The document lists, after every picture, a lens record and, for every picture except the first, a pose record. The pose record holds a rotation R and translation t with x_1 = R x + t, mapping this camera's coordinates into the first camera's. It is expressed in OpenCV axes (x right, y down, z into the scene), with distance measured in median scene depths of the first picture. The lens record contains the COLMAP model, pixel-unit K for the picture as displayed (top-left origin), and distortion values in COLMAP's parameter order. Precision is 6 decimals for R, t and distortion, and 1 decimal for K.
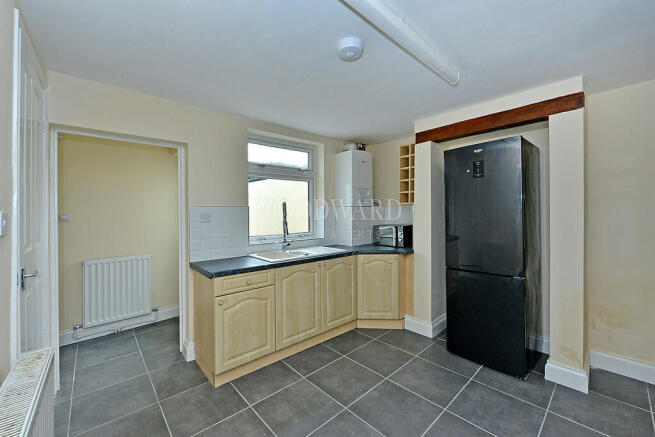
lens RADIAL K [[261.4, 0, 325.6], [0, 261.4, 212.9], [0, 0, 1]] dist [0.000756, -0.000076]
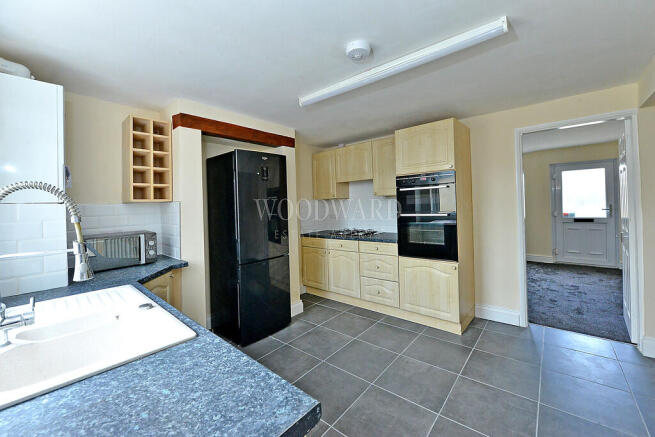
lens RADIAL K [[261.4, 0, 321.3], [0, 261.4, 205.6], [0, 0, 1]] dist [0.000756, -0.000076]
pose [[-0.098371, 0.010568, 0.995094, -0.643585], [0.038582, 0.999232, -0.006798, -0.000891], [-0.994402, 0.037724, -0.098704, 0.865354]]
